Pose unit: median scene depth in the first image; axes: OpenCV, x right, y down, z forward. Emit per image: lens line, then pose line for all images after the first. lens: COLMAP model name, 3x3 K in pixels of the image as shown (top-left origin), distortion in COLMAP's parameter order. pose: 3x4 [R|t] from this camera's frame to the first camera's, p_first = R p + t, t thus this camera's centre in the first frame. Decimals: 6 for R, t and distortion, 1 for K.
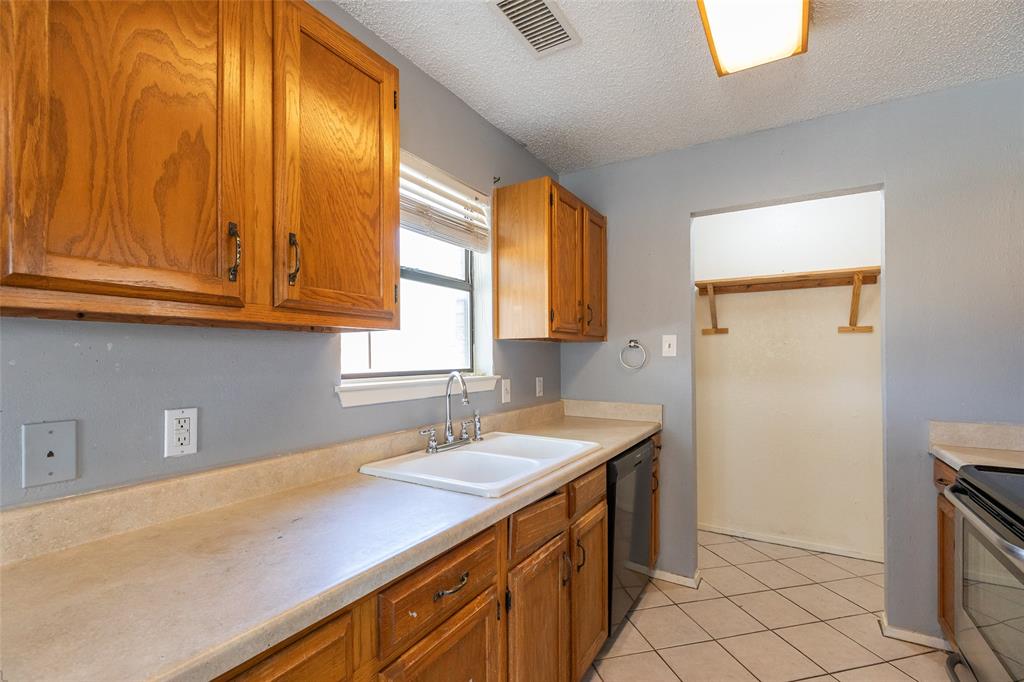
lens RADIAL K [[463.3, 0, 515.8], [0, 463.3, 355.5], [0, 0, 1]] dist [0.007072, -0.001031]
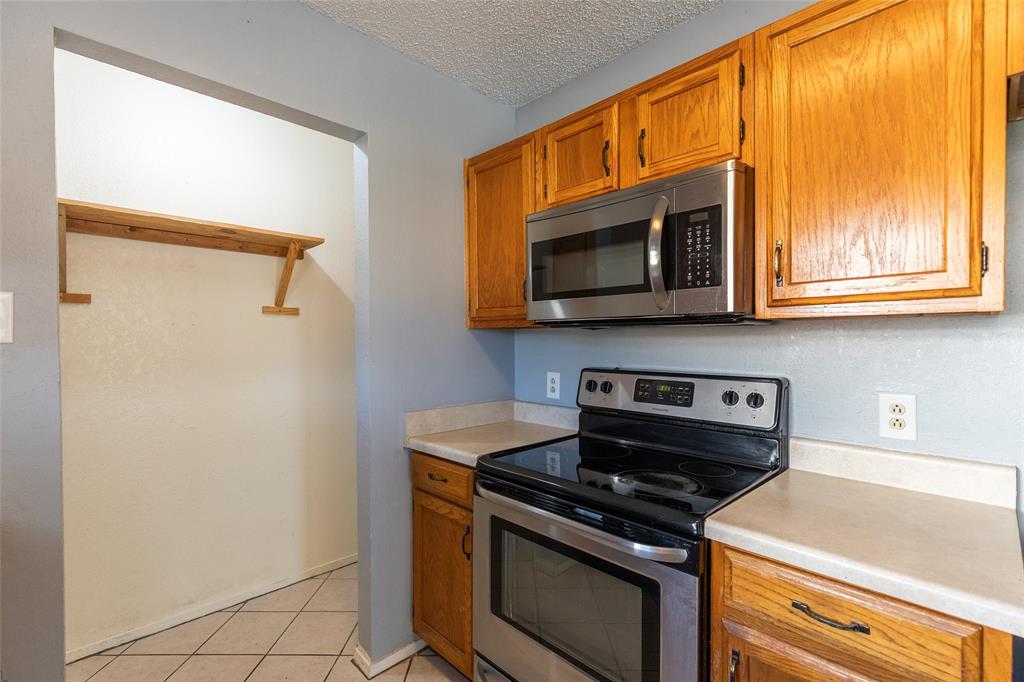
lens RADIAL K [[463.3, 0, 512.9], [0, 463.3, 343.1], [0, 0, 1]] dist [0.007072, -0.001031]
pose [[0.260704, -0.000839, 0.965418, 0.061887], [0.002360, 0.999997, 0.000232, 0.003320], [-0.965416, 0.002218, 0.260705, 0.576651]]
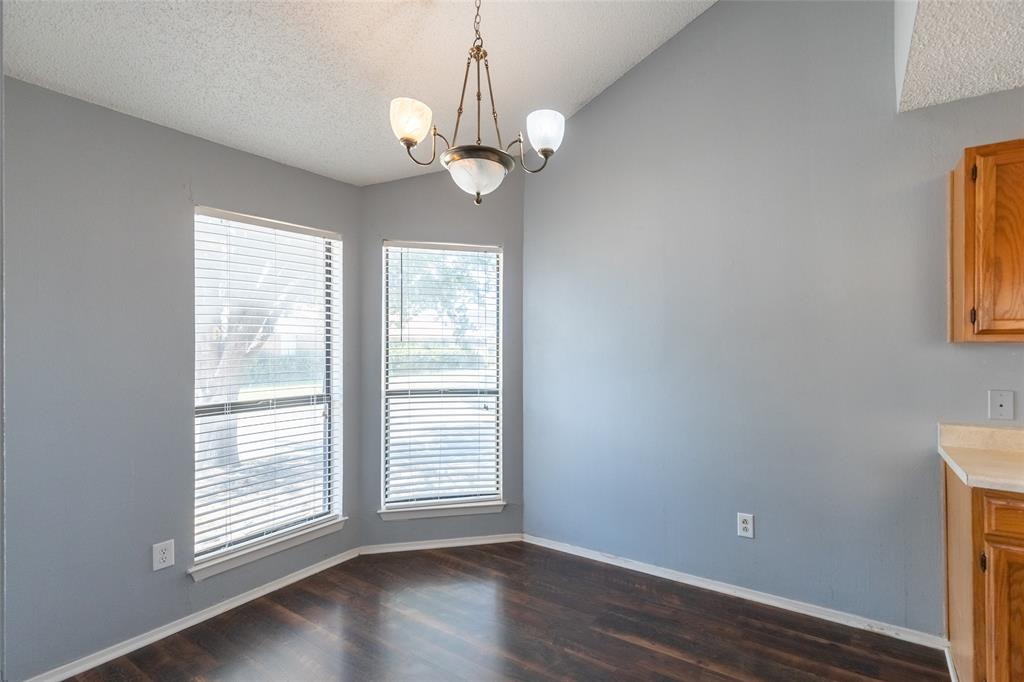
lens RADIAL K [[481.8, 0, 548.5], [0, 481.8, 348.6], [0, 0, 1]] dist [0.002868, -0.000088]
pose [[-0.018772, 0.002905, -0.999820, 0.588426], [0.003284, 0.999991, 0.002844, -0.029269], [0.999818, -0.003230, -0.018781, -0.484088]]
